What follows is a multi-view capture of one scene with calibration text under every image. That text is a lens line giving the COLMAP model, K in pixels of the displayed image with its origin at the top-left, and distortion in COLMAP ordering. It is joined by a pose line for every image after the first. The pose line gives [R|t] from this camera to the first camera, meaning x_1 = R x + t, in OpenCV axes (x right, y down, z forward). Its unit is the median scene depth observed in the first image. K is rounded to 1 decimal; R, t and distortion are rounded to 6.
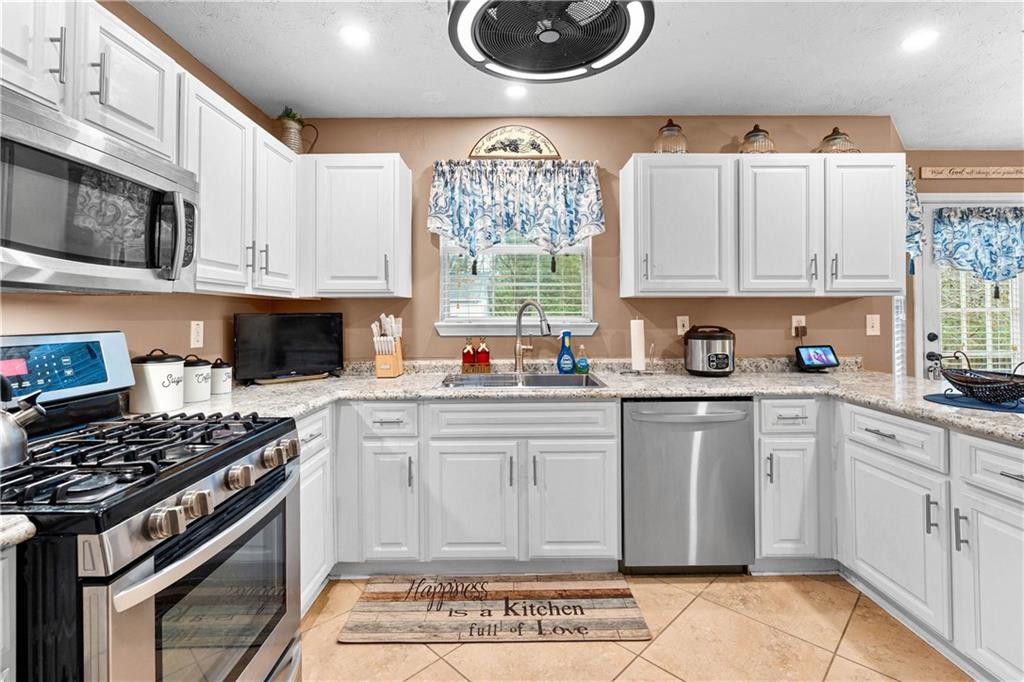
lens RADIAL K [[468.5, 0, 514.5], [0, 468.5, 312.1], [0, 0, 1]] dist [-0.001325, -0.000421]
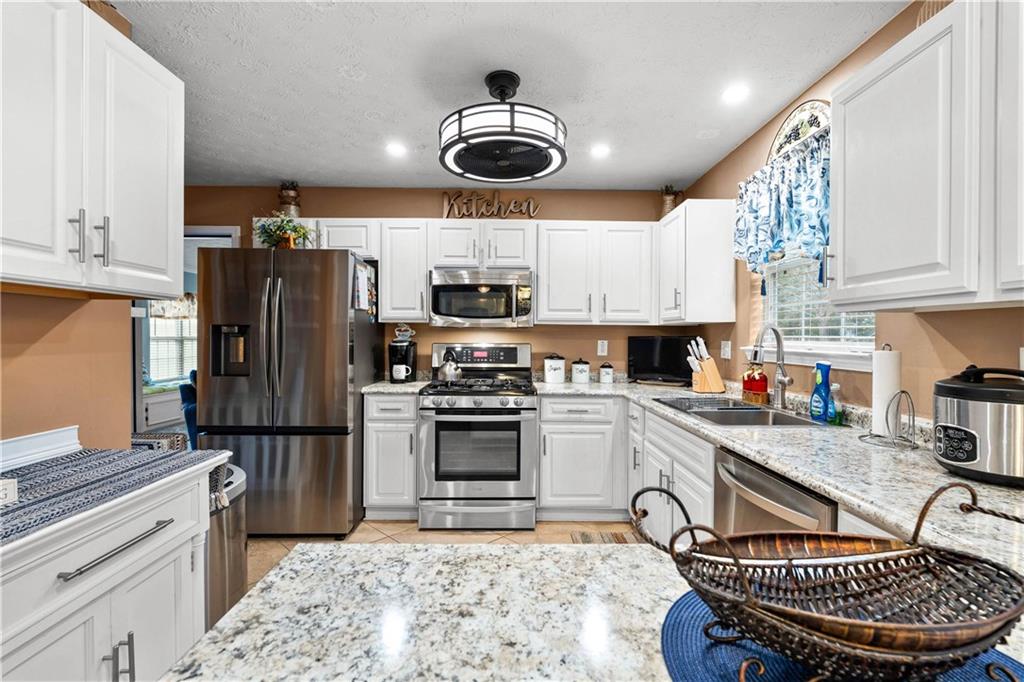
lens RADIAL K [[463.1, 0, 512.0], [0, 463.1, 341.0], [0, 0, 1]] dist [0.000163, 0.000128]
pose [[0.004955, 0.015535, -0.999867, 0.843566], [0.001186, 0.999879, 0.015541, -0.004927], [0.999987, -0.001263, 0.004936, 0.519238]]
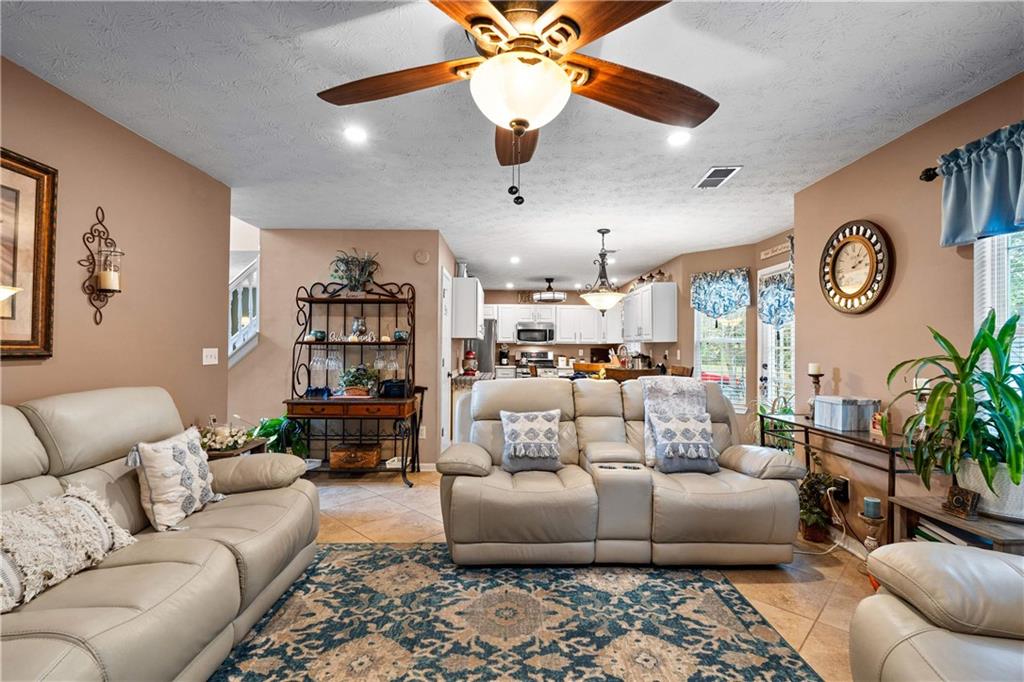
lens RADIAL K [[463.1, 0, 512.0], [0, 463.1, 341.0], [0, 0, 1]] dist [0.000163, 0.000128]
pose [[0.008237, -0.011530, -0.999900, 2.989928], [-0.000136, 0.999934, -0.011531, -0.011034], [0.999966, 0.000231, 0.008235, 0.242804]]
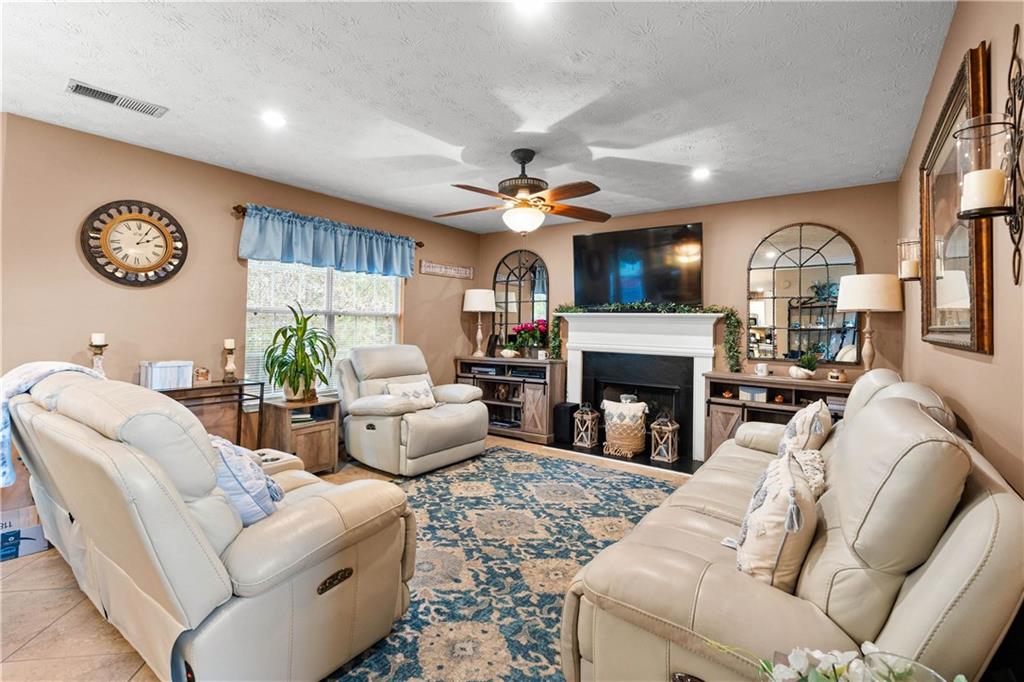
lens RADIAL K [[468.5, 0, 514.5], [0, 468.5, 312.1], [0, 0, 1]] dist [-0.001325, -0.000421]
pose [[0.589852, 0.034675, 0.806767, 1.532965], [-0.022442, 0.999396, -0.026547, -0.010822], [-0.807200, -0.002447, 0.590274, -0.425702]]
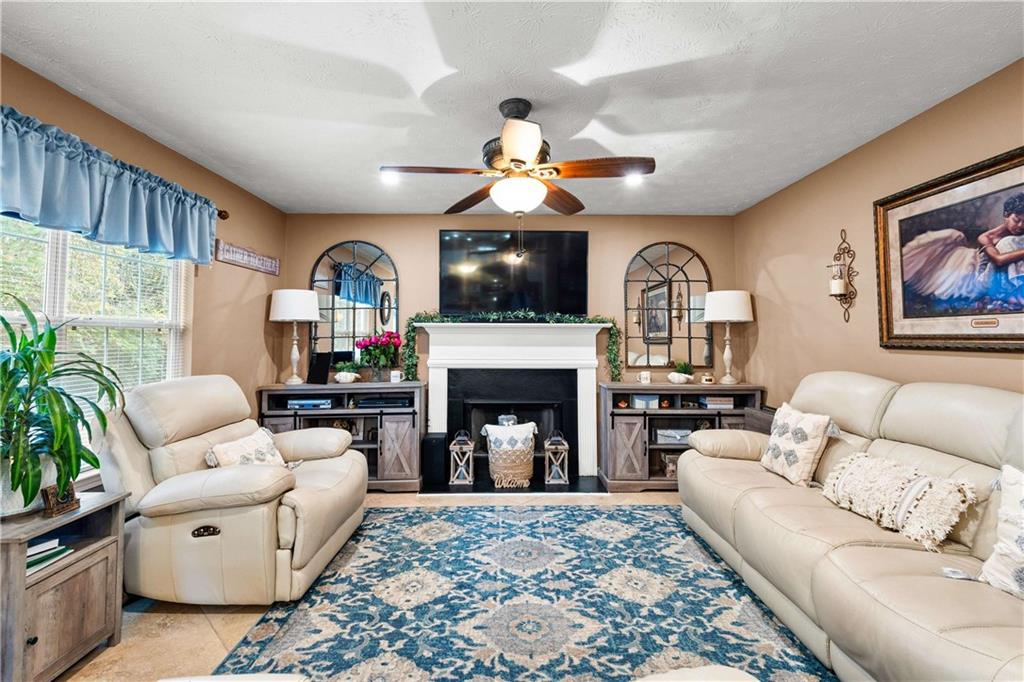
lens RADIAL K [[468.5, 0, 514.5], [0, 468.5, 312.1], [0, 0, 1]] dist [-0.001325, -0.000421]
pose [[-0.010110, 0.058113, 0.998259, 1.637823], [-0.004159, 0.998299, -0.058157, -0.009452], [-0.999940, -0.004740, -0.009851, 0.273430]]
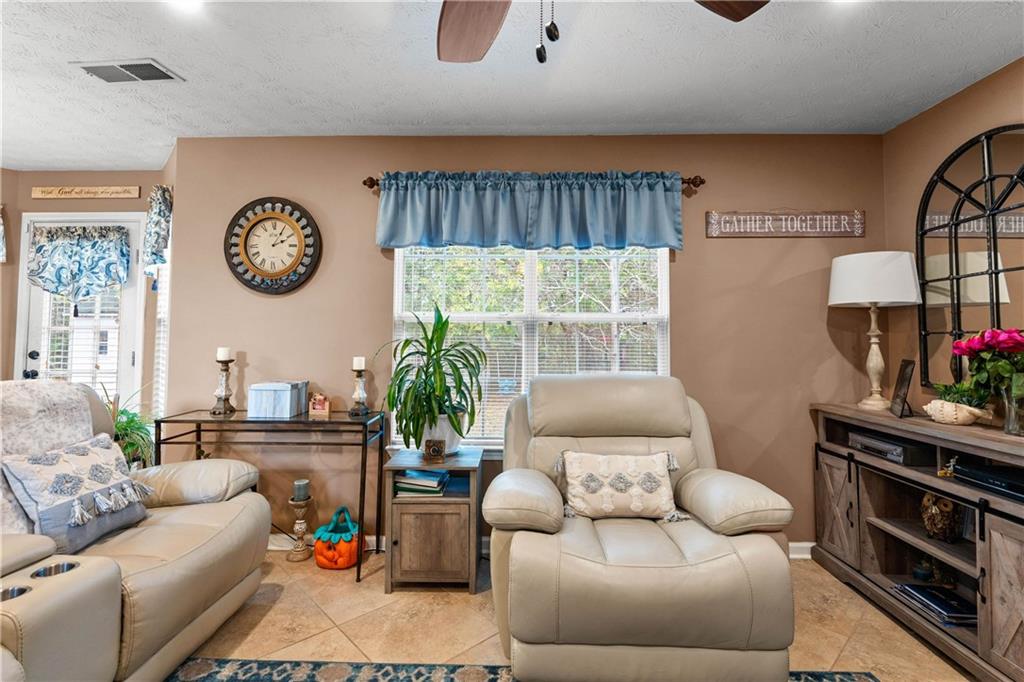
lens RADIAL K [[485.2, 0, 516.0], [0, 485.2, 309.0], [0, 0, 1]] dist [-0.003853, -0.000685]
pose [[0.999526, 0.007124, -0.029941, 2.494559], [-0.008401, 0.999051, -0.042745, -0.011497], [0.029608, 0.042977, 0.998637, -0.009506]]
